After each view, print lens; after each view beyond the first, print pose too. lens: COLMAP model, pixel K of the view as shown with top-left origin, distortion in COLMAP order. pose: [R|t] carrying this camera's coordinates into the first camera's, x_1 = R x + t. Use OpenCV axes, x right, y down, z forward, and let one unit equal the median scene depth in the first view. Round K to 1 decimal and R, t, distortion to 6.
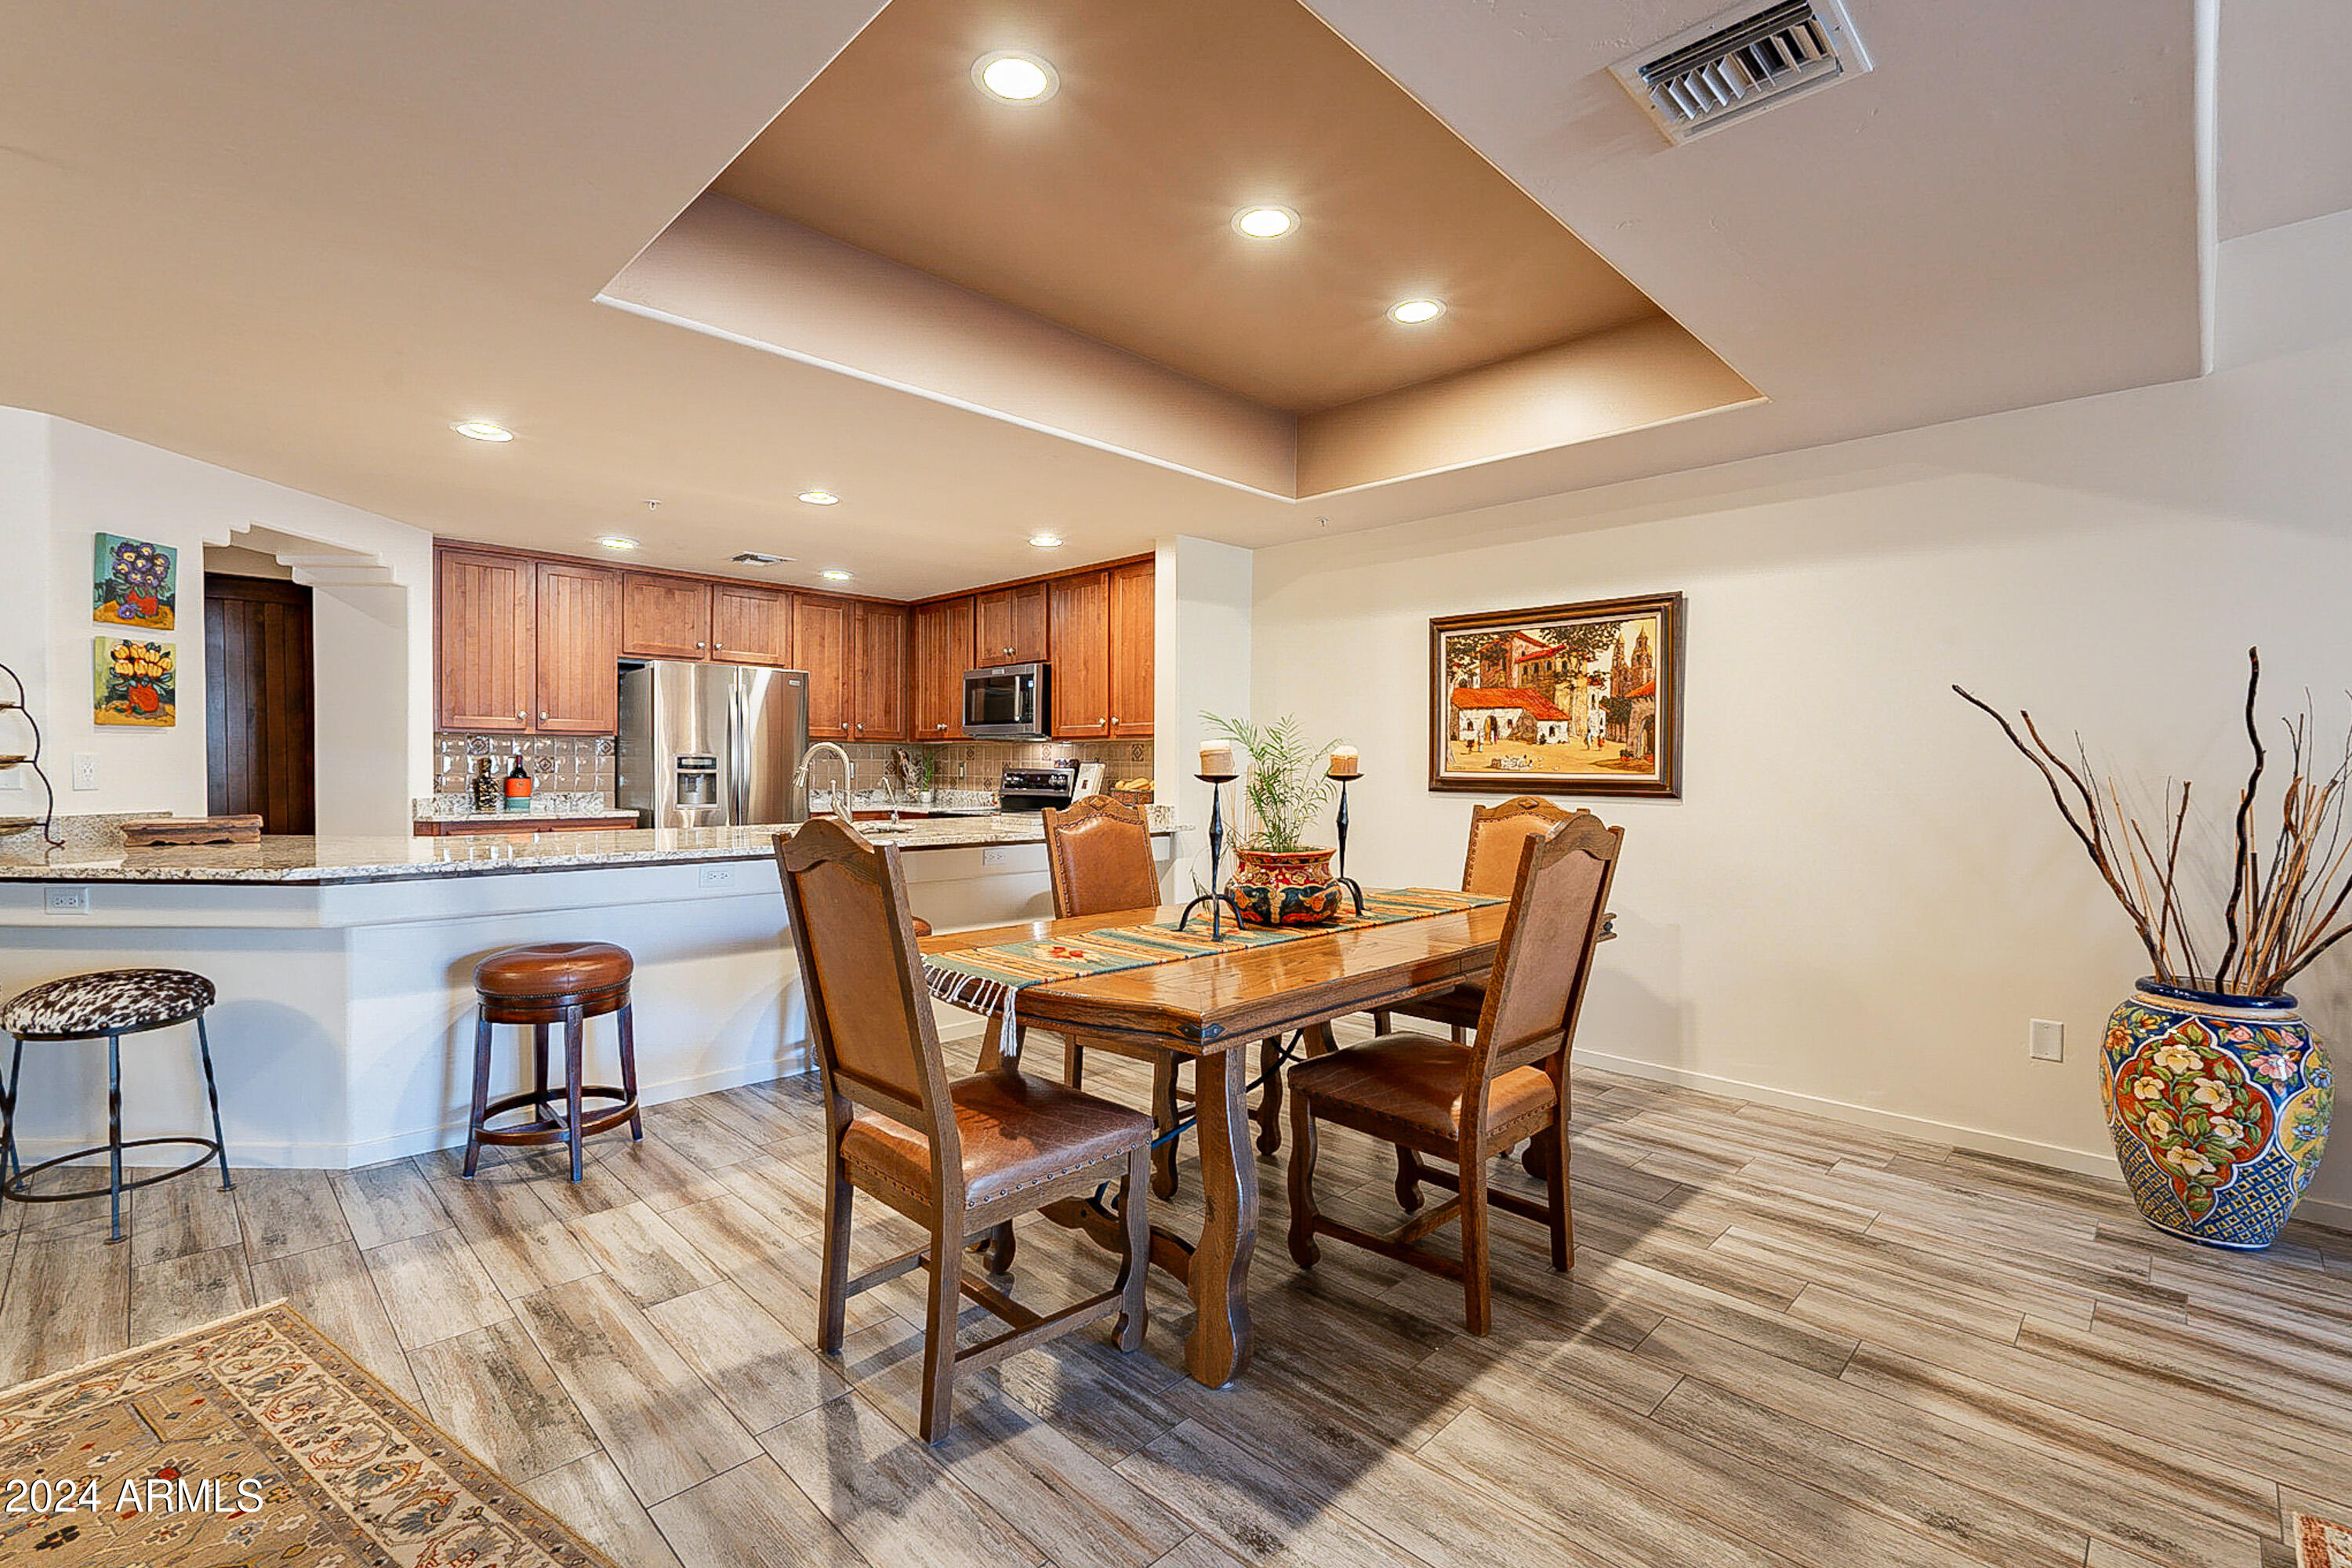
lens RADIAL K [[1031.0, 0, 1174.6], [0, 1031.0, 785.9], [0, 0, 1]] dist [-0.000606, -0.000380]
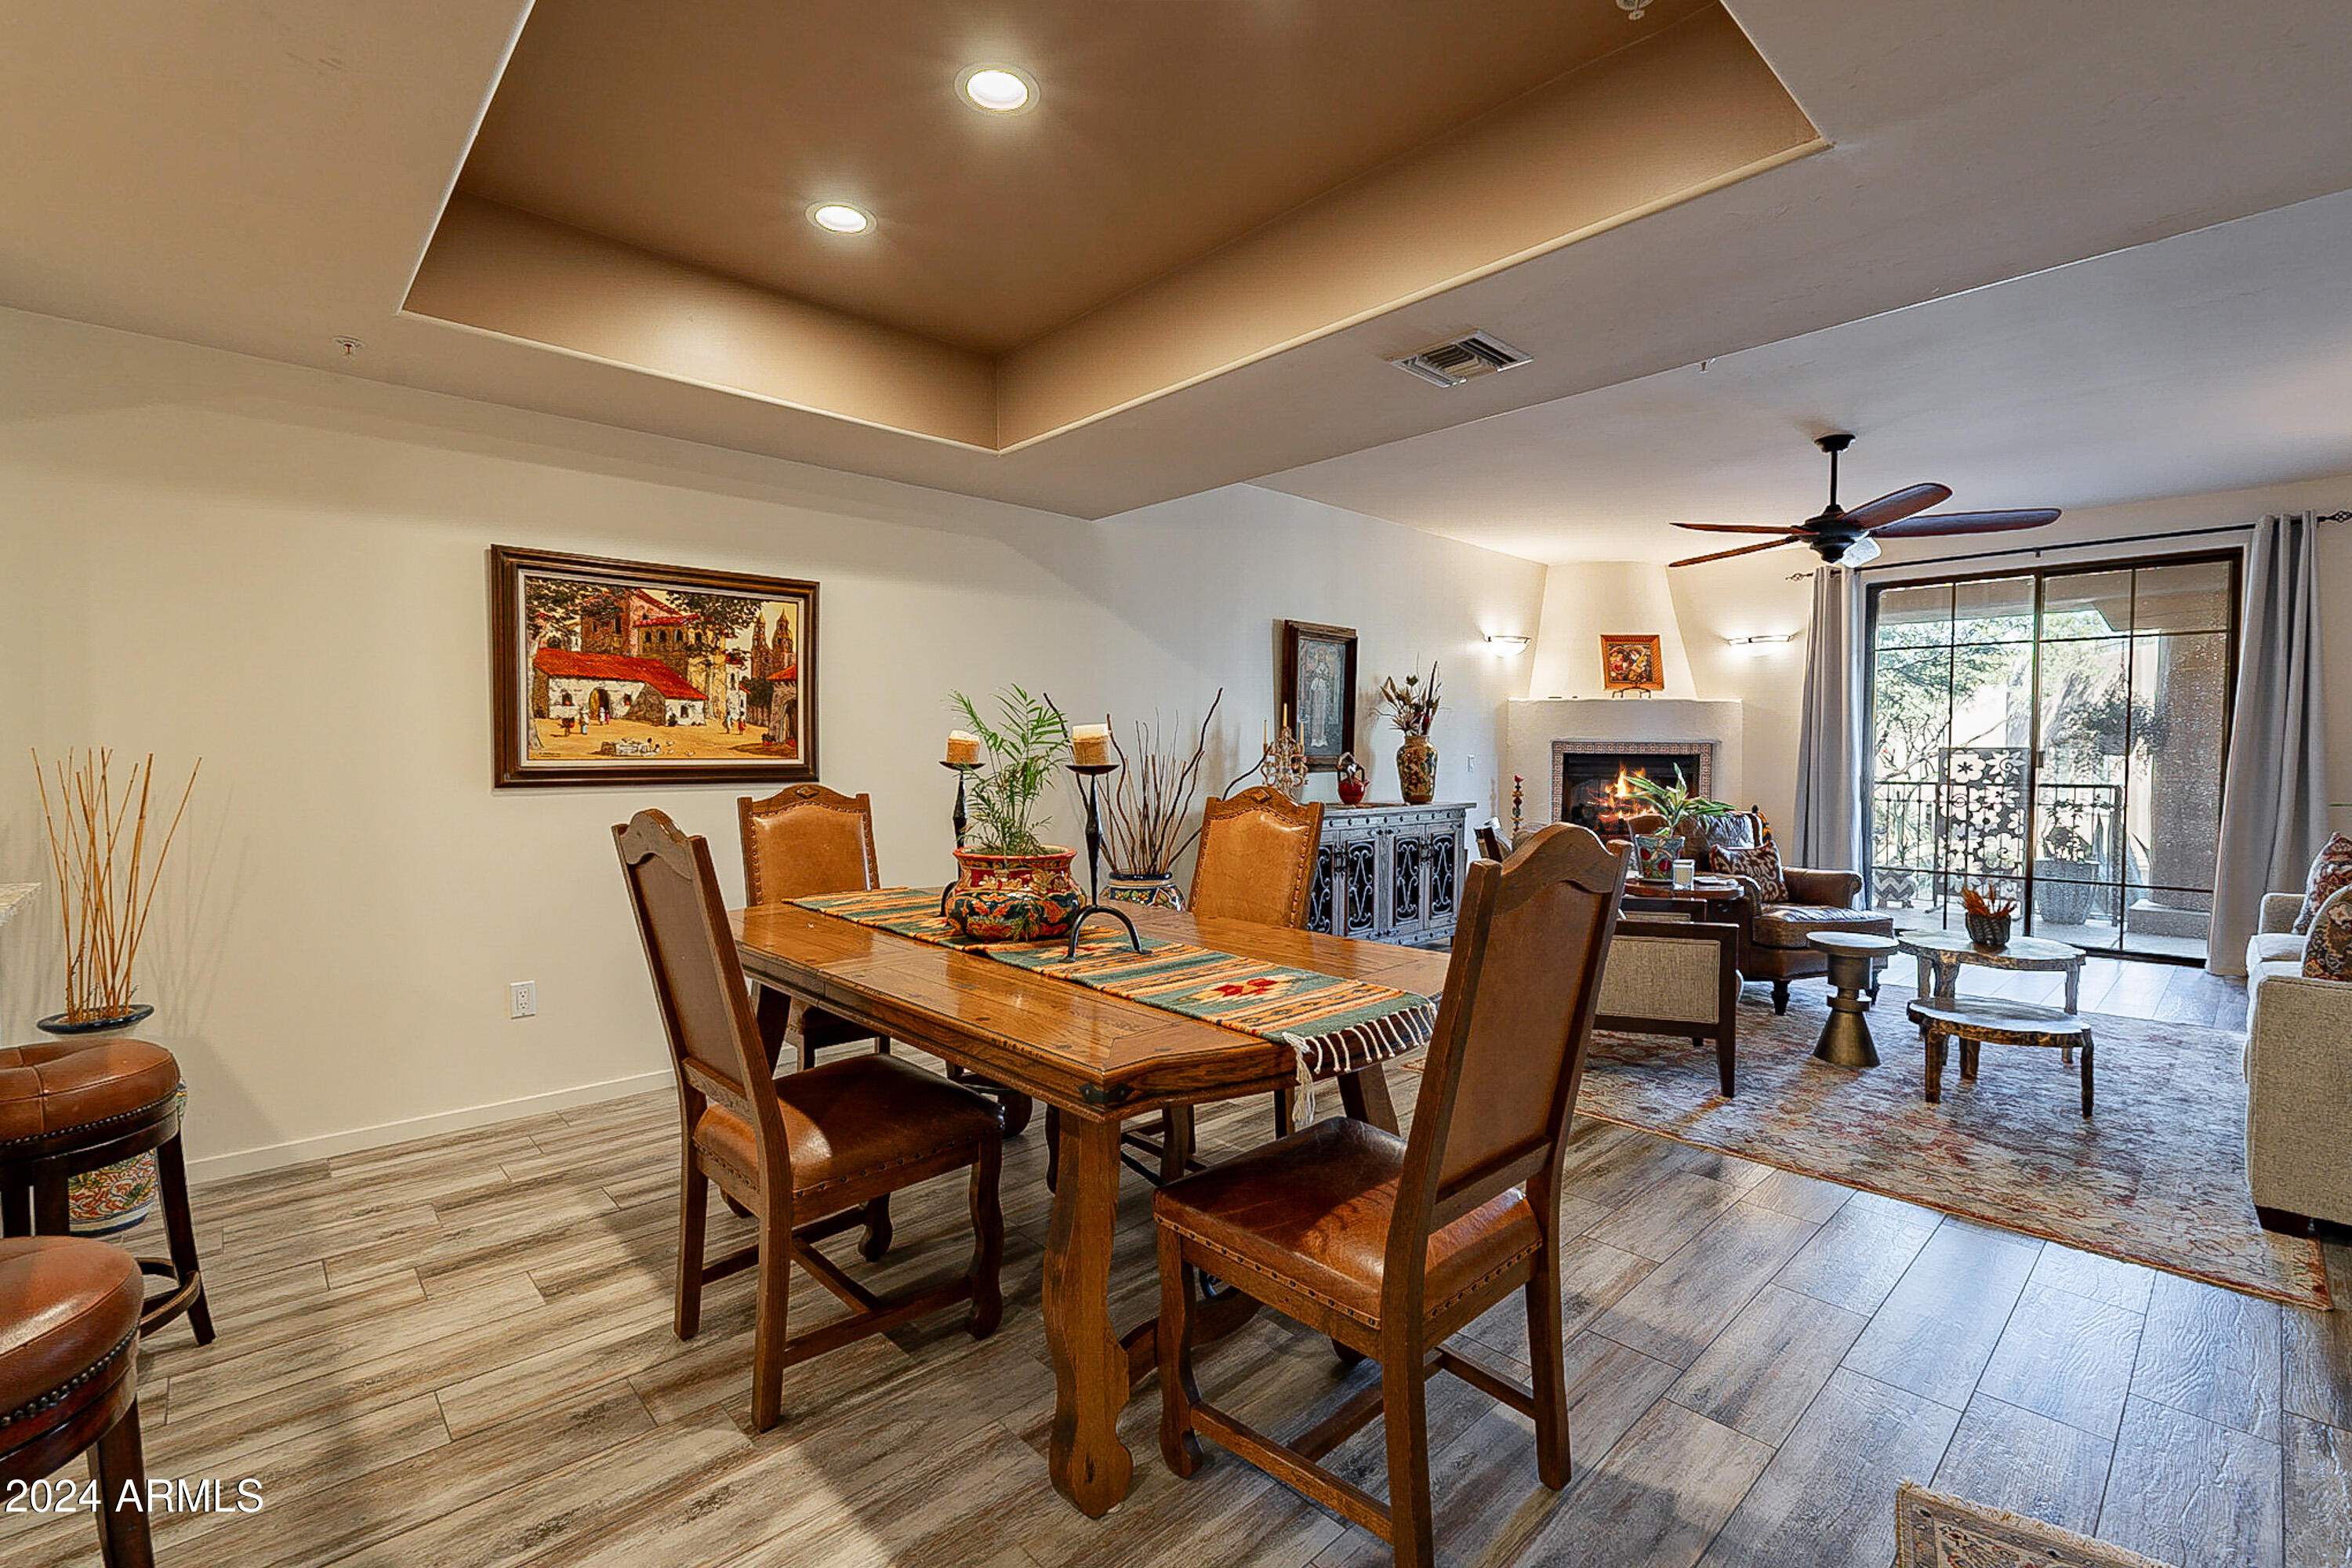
lens RADIAL K [[1031.0, 0, 1174.6], [0, 1031.0, 785.9], [0, 0, 1]] dist [-0.000606, -0.000380]
pose [[0.032982, -0.040484, 0.998636, -0.475062], [0.022626, 0.998953, 0.039749, -0.014602], [-0.999200, 0.021284, 0.033863, 0.533521]]
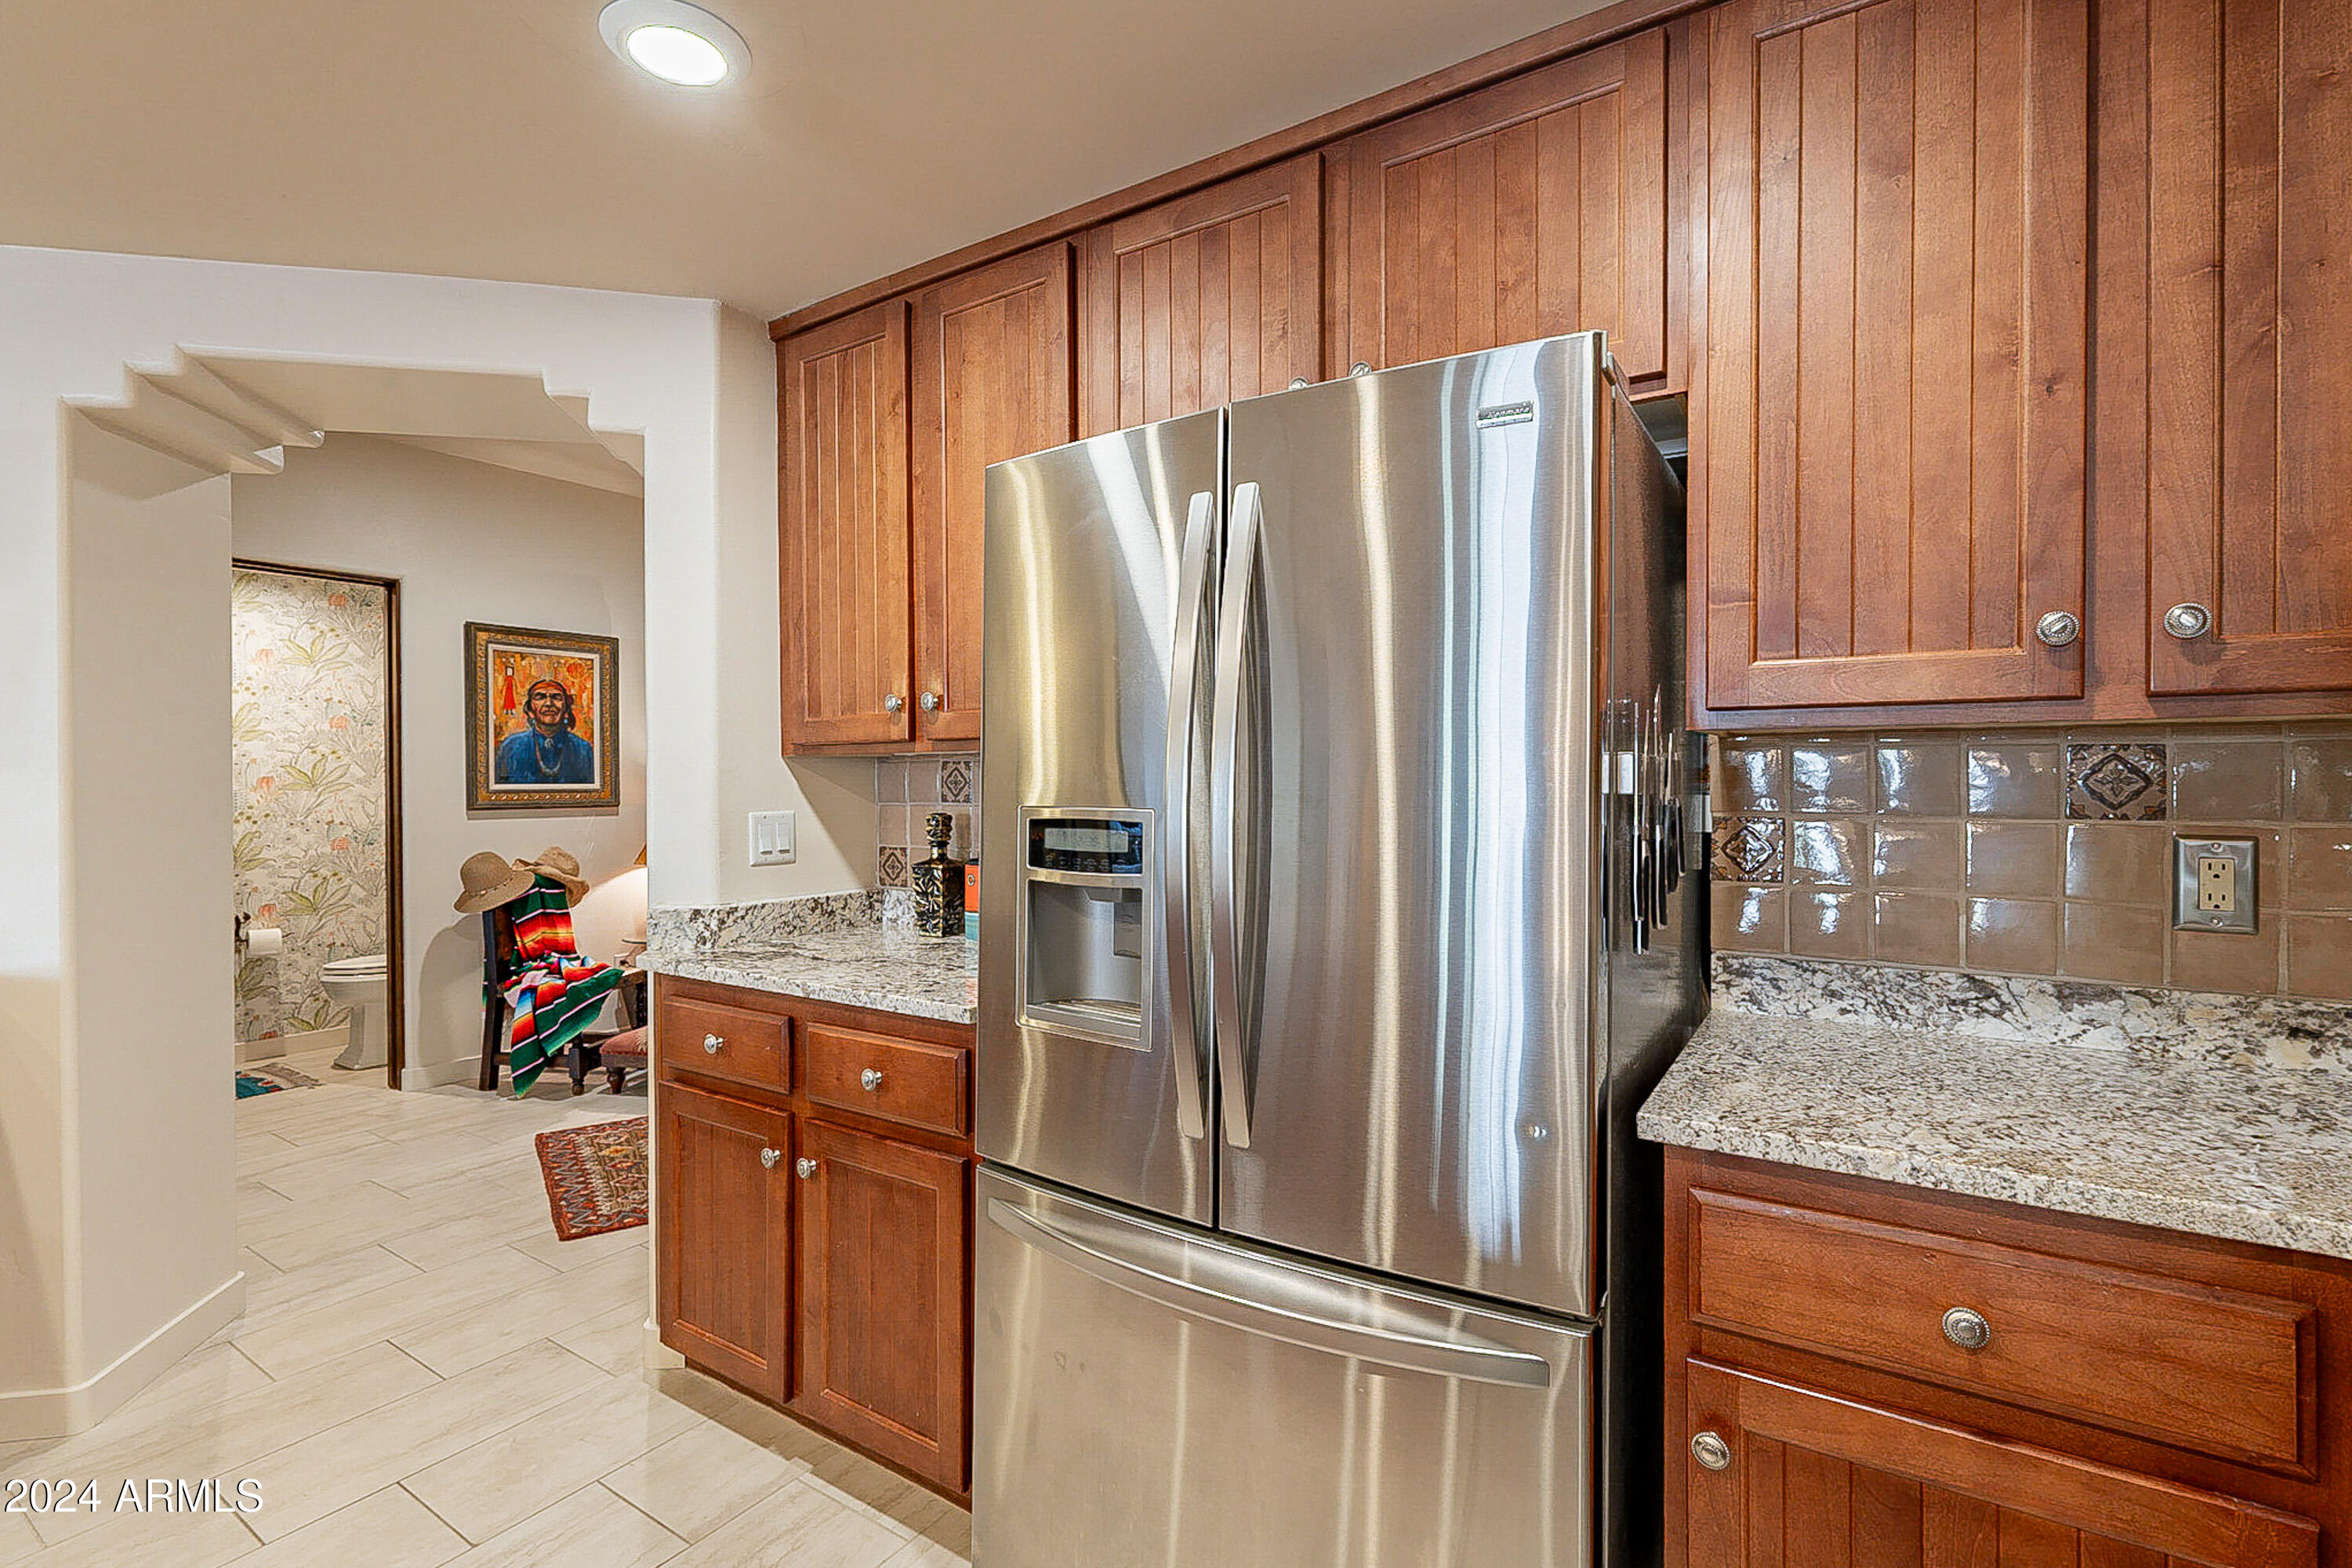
lens RADIAL K [[1071.9, 0, 1176.0], [0, 1071.9, 784.0], [0, 0, 1]] dist [-0.004784, -0.000584]
pose [[0.204386, -0.009674, -0.978843, -0.278311], [-0.015965, 0.999785, -0.013214, -0.044456], [0.978760, 0.018328, 0.204188, 1.281464]]
